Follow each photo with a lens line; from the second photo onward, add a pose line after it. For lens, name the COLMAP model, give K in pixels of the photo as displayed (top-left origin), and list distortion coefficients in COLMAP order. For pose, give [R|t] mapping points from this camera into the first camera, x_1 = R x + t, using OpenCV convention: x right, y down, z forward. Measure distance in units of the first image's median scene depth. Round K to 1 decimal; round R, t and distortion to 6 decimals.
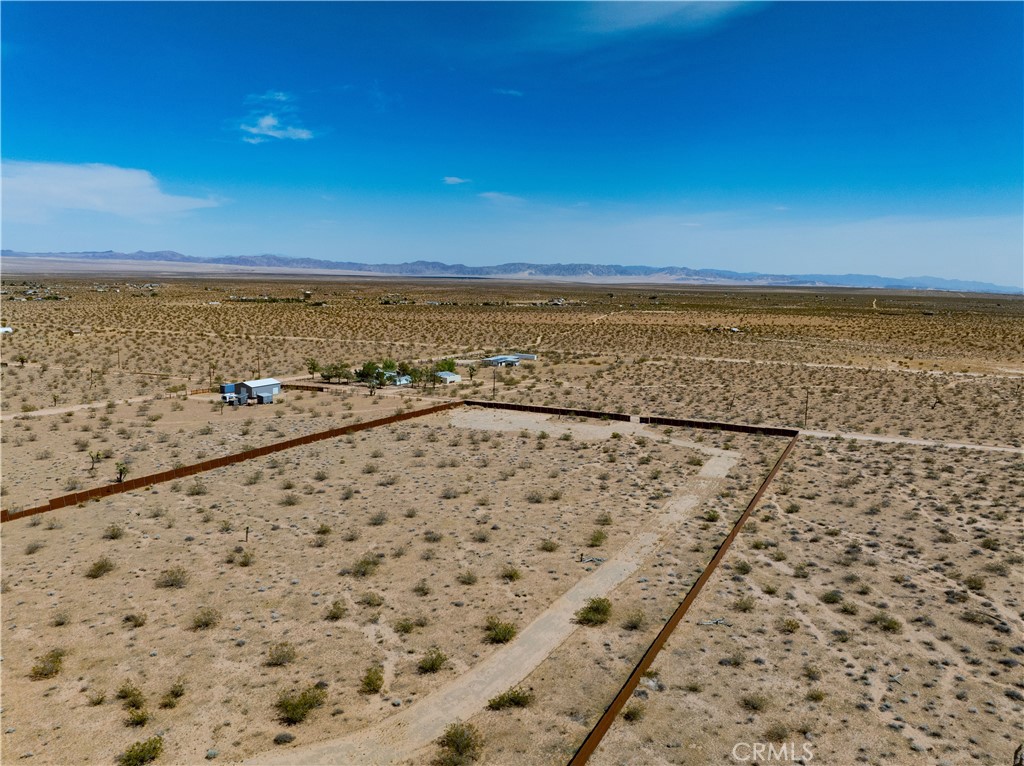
lens RADIAL K [[722.7, 0, 519.6], [0, 722.7, 385.1], [0, 0, 1]] dist [-0.039700, -0.000086]
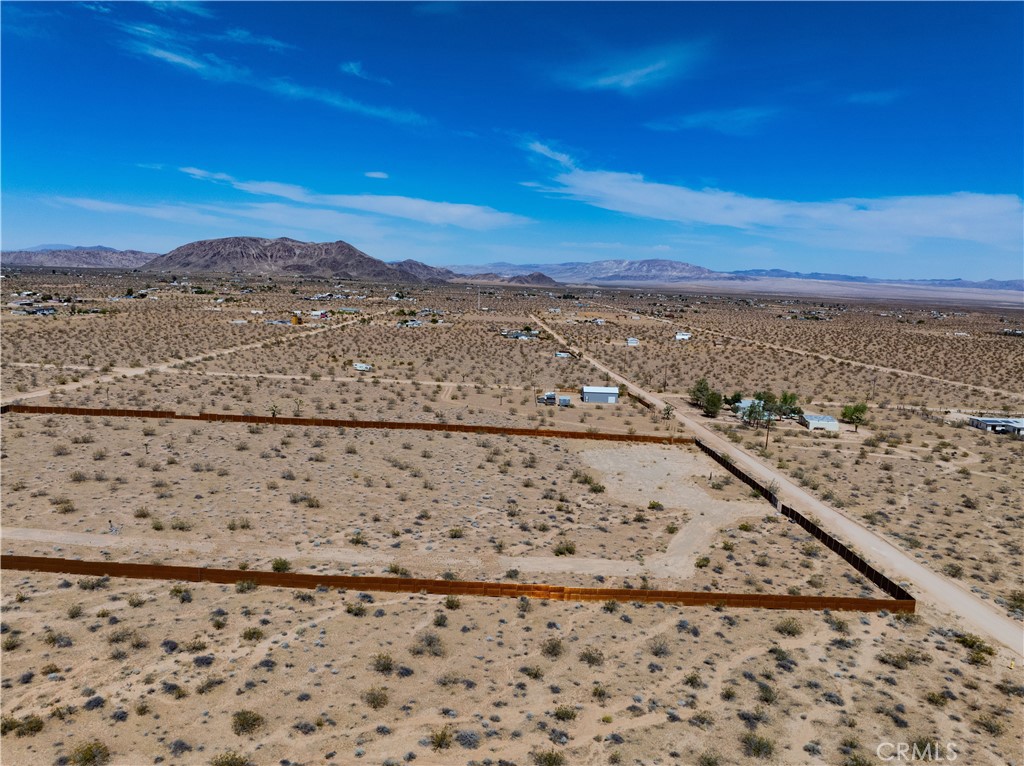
lens RADIAL K [[722.3, 0, 512.0], [0, 722.3, 383.0], [0, 0, 1]] dist [-0.042197, 0.004491]
pose [[0.475078, 0.124319, -0.871117, 1.210740], [-0.159872, 0.985688, 0.053481, -0.118614], [0.865299, 0.113859, 0.488154, 0.914140]]
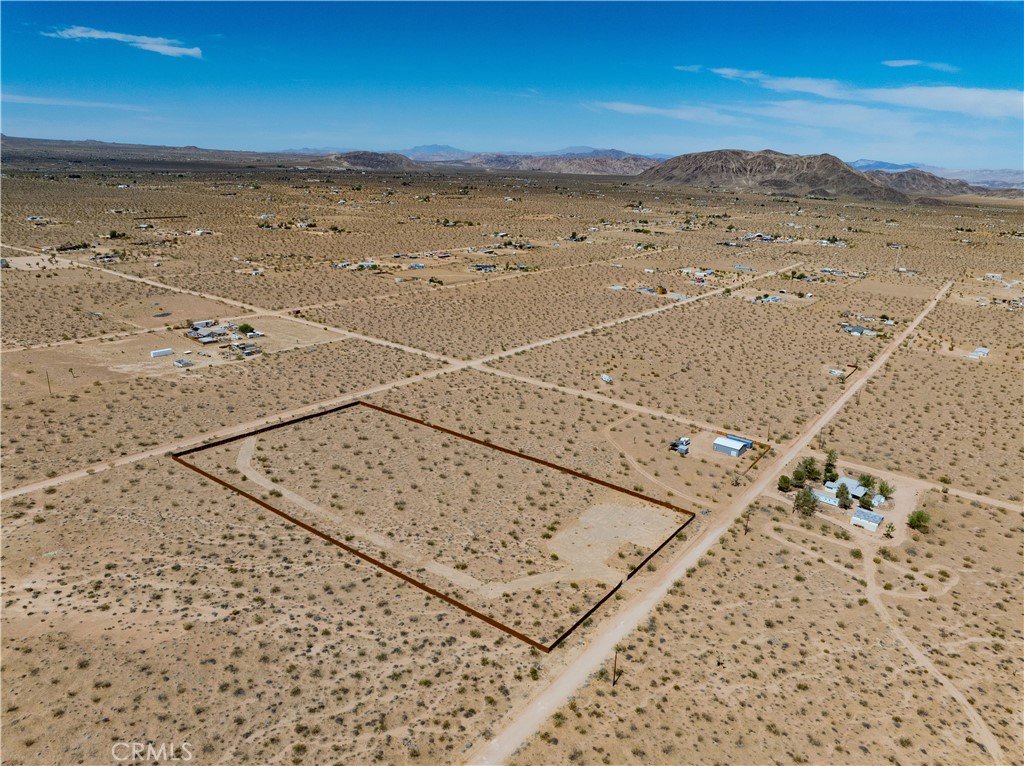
lens RADIAL K [[722.3, 0, 512.0], [0, 722.3, 383.0], [0, 0, 1]] dist [-0.042197, 0.004491]
pose [[-0.158387, 0.267948, -0.950325, 2.277730], [-0.185297, 0.937307, 0.295160, -1.036431], [0.969834, 0.222842, -0.098808, 1.758685]]
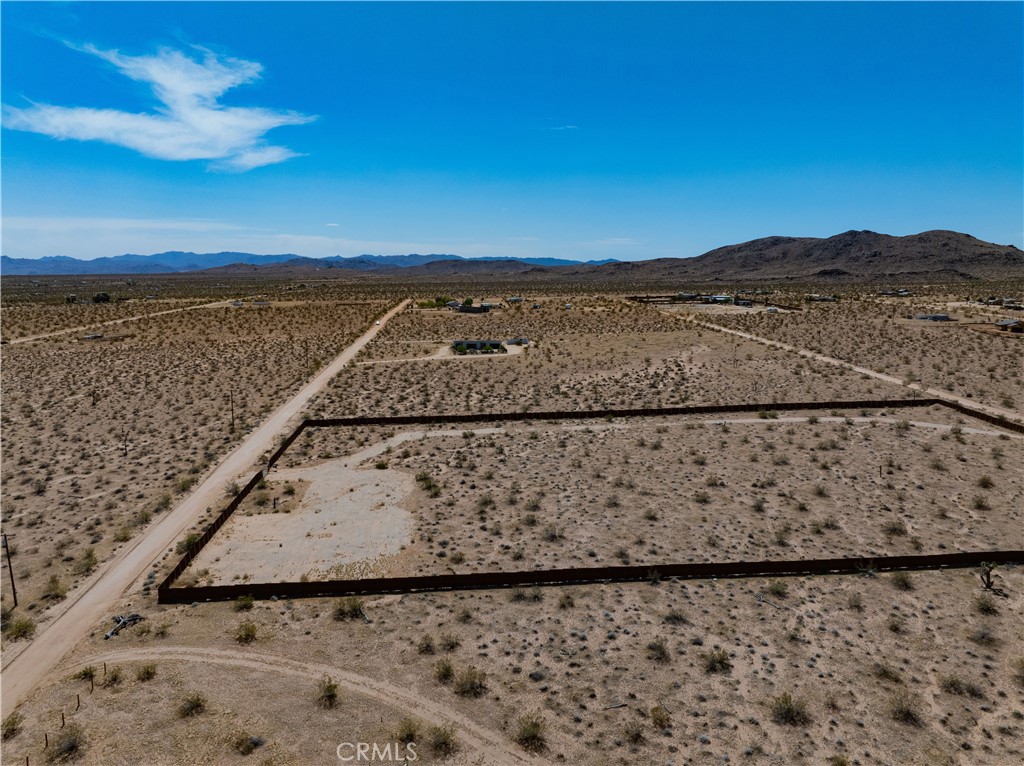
lens RADIAL K [[722.3, 0, 512.0], [0, 722.3, 383.0], [0, 0, 1]] dist [-0.042197, 0.004491]
pose [[-0.515395, -0.162303, 0.841442, -1.157093], [0.114115, 0.960157, 0.255099, -0.400250], [-0.849320, 0.227498, -0.476340, 2.238336]]
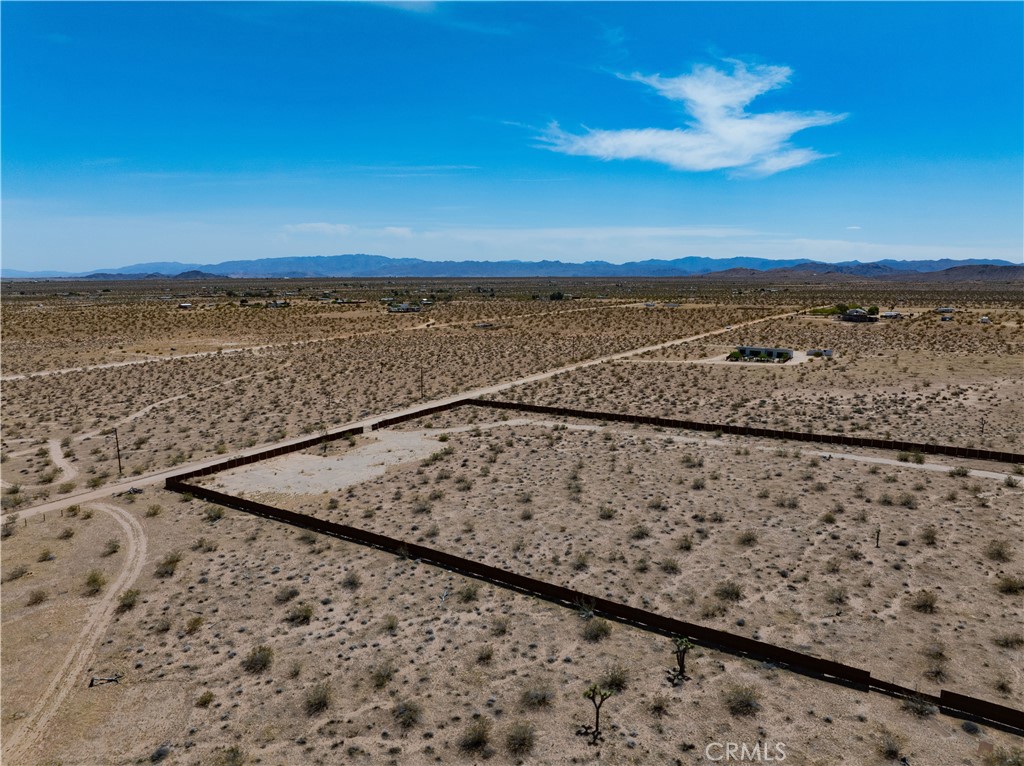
lens RADIAL K [[722.3, 0, 512.0], [0, 722.3, 383.0], [0, 0, 1]] dist [-0.042197, 0.004491]
pose [[0.136080, -0.177484, 0.974670, -1.425741], [0.150583, 0.976096, 0.156719, -0.256951], [-0.979187, 0.125443, 0.159553, 1.324124]]
